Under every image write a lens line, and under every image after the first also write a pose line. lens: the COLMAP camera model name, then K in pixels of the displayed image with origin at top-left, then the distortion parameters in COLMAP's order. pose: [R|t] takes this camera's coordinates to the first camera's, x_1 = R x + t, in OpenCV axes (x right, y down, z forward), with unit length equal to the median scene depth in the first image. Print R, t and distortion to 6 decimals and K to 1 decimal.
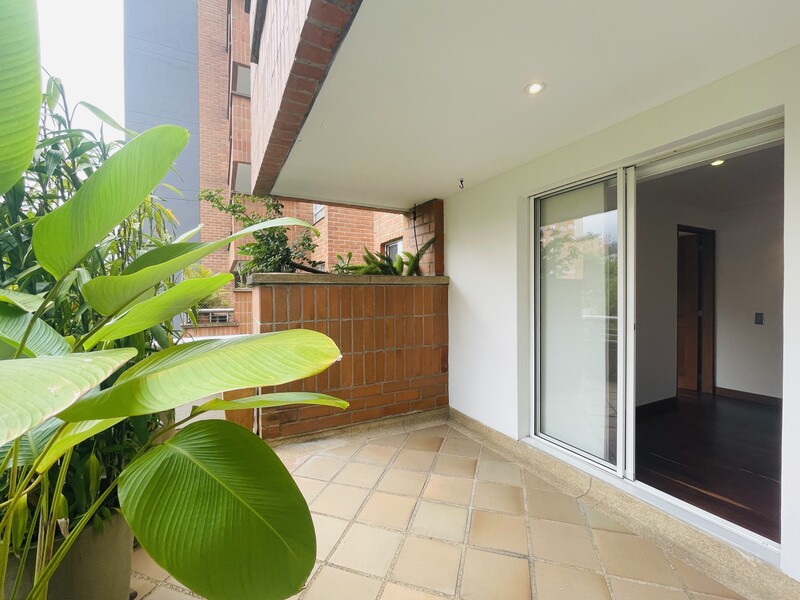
lens RADIAL K [[322.9, 0, 407.6], [0, 322.9, 298.4], [0, 0, 1]] dist [-0.002891, -0.000819]
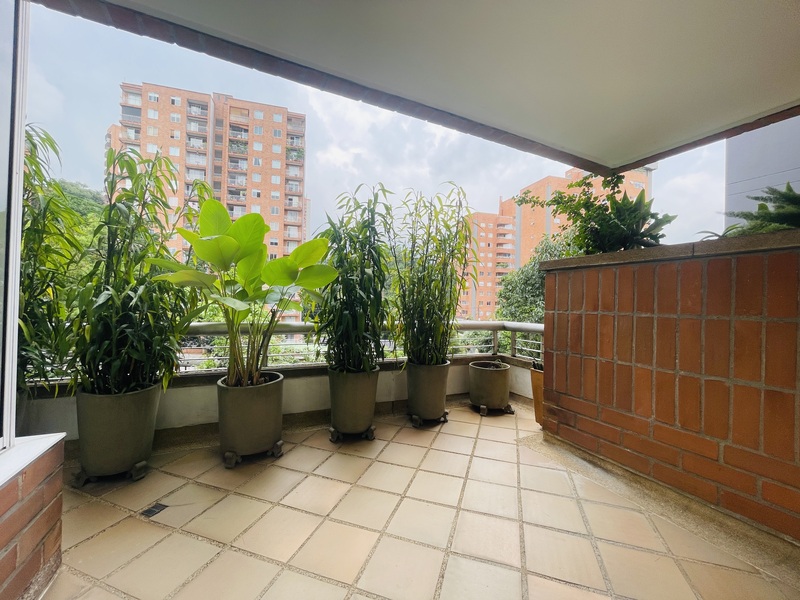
lens RADIAL K [[322.9, 0, 405.3], [0, 322.9, 297.7], [0, 0, 1]] dist [-0.002891, -0.000819]
pose [[-0.006421, -0.002004, -0.999977, 0.495727], [-0.031441, 0.999504, -0.001801, 0.047470], [0.999485, 0.031429, -0.006481, 0.524688]]
